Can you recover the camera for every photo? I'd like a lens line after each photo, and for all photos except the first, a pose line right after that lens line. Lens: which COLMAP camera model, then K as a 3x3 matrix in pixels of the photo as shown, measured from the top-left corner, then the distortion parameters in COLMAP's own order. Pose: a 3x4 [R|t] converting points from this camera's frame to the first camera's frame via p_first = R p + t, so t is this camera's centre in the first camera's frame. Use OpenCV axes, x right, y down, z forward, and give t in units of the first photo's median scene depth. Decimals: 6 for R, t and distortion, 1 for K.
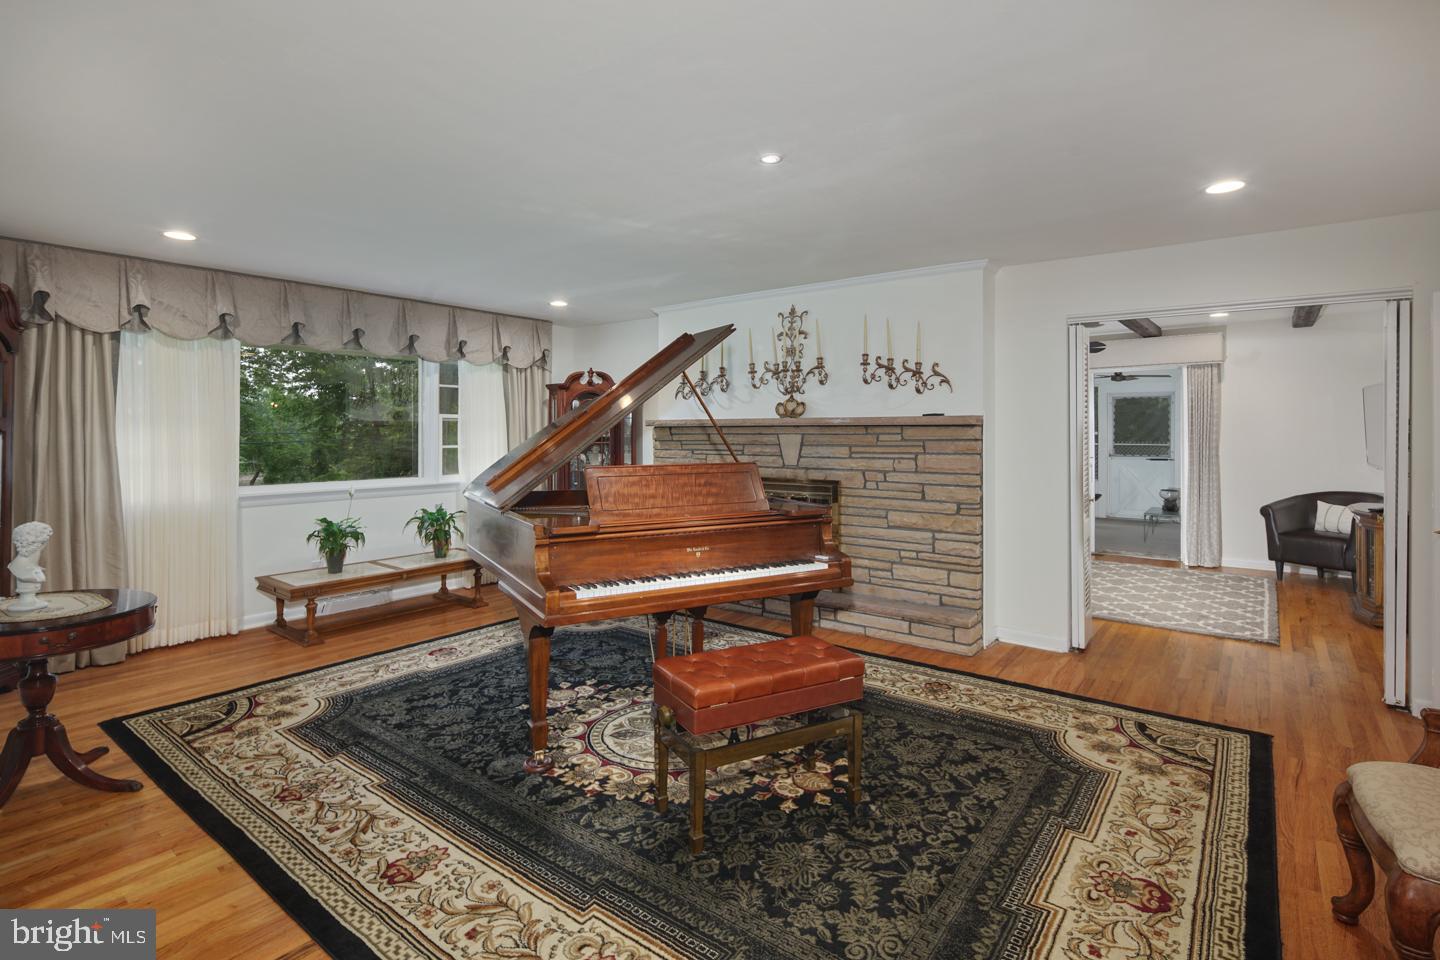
lens RADIAL K [[708.8, 0, 707.1], [0, 708.8, 442.7], [0, 0, 1]] dist [0.005584, -0.002587]
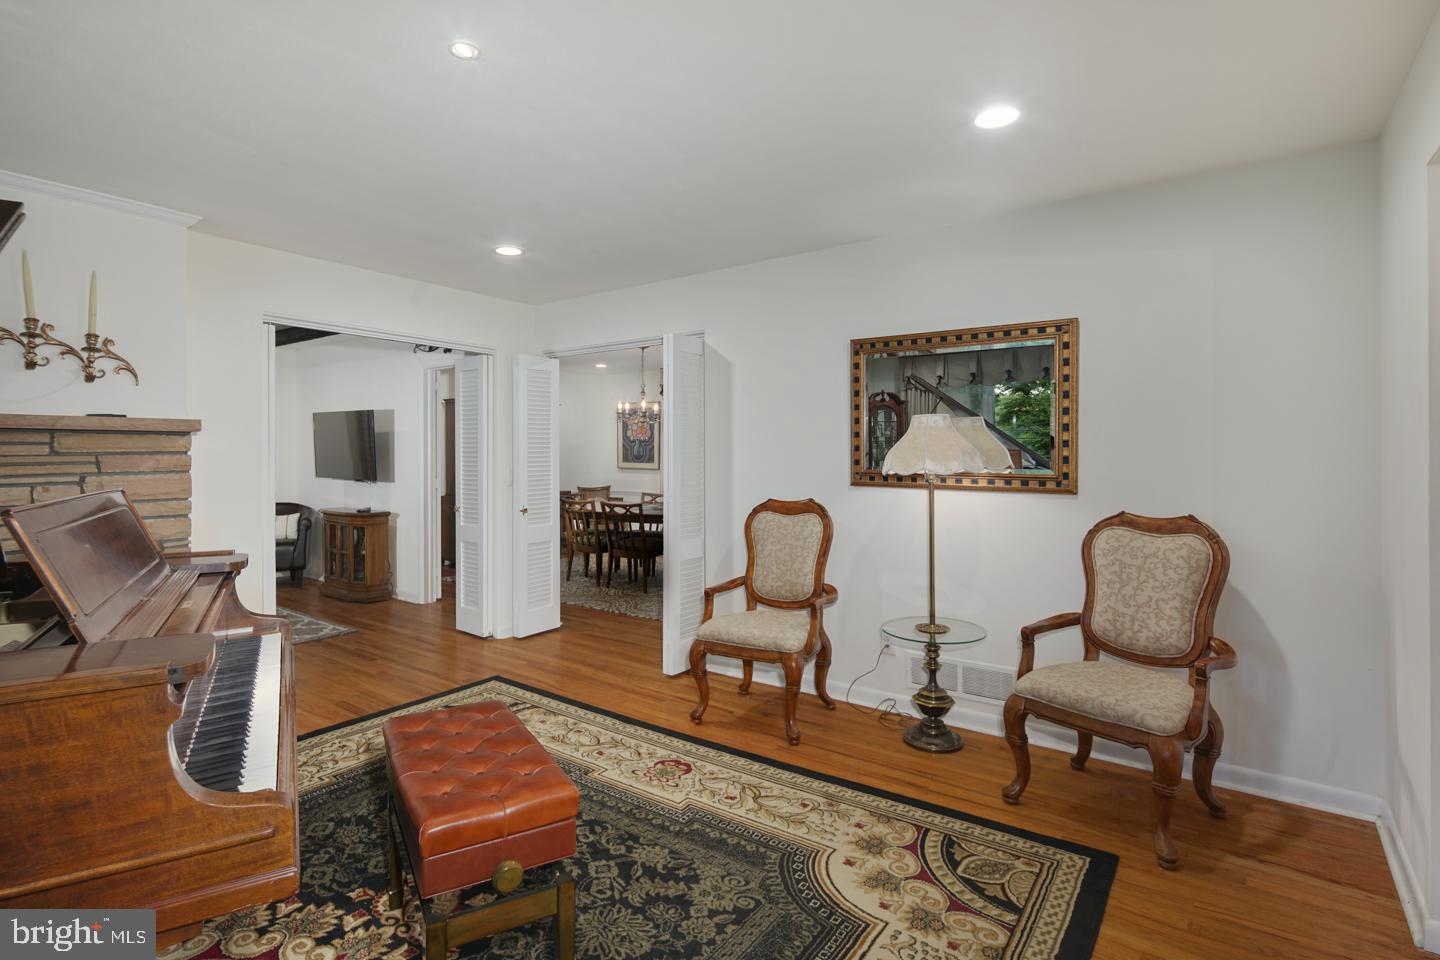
lens RADIAL K [[708.8, 0, 714.9], [0, 708.8, 454.9], [0, 0, 1]] dist [0.005584, -0.002587]
pose [[-0.027172, 0.000956, 0.999630, -0.445661], [0.023108, 0.999733, -0.000328, 0.013437], [-0.999364, 0.023091, -0.027186, 0.534838]]
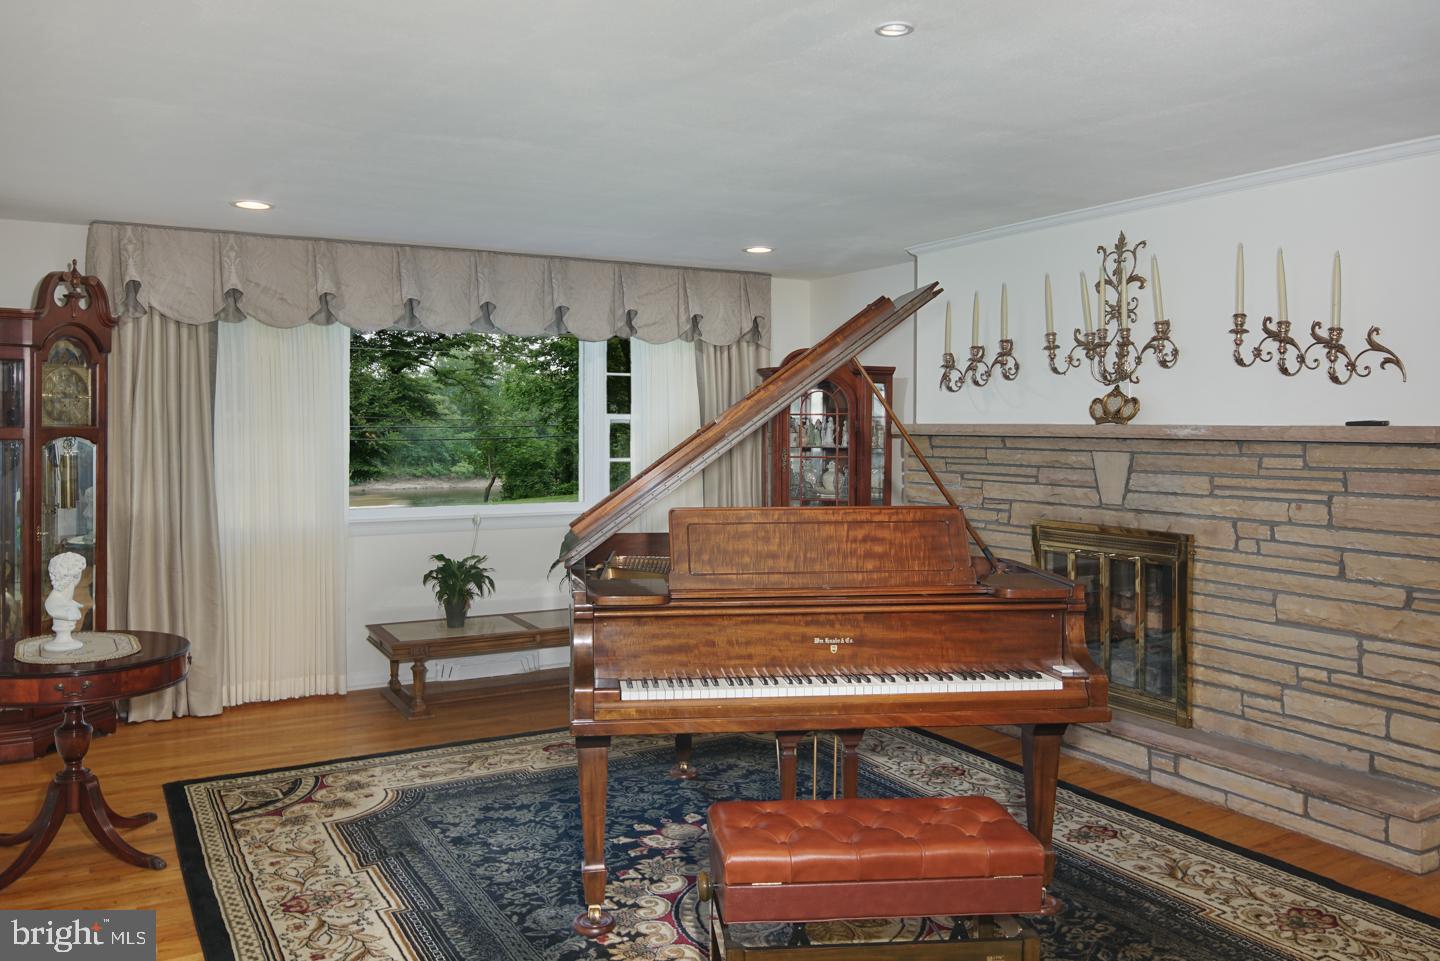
lens RADIAL K [[1110.5, 0, 708.9], [0, 1110.5, 466.8], [0, 0, 1]] dist [0.008395, -0.001943]
pose [[0.920520, 0.020563, -0.390154, 0.227124], [-0.010183, 0.999538, 0.028655, -0.030168], [0.390563, -0.022404, 0.920304, 0.020368]]
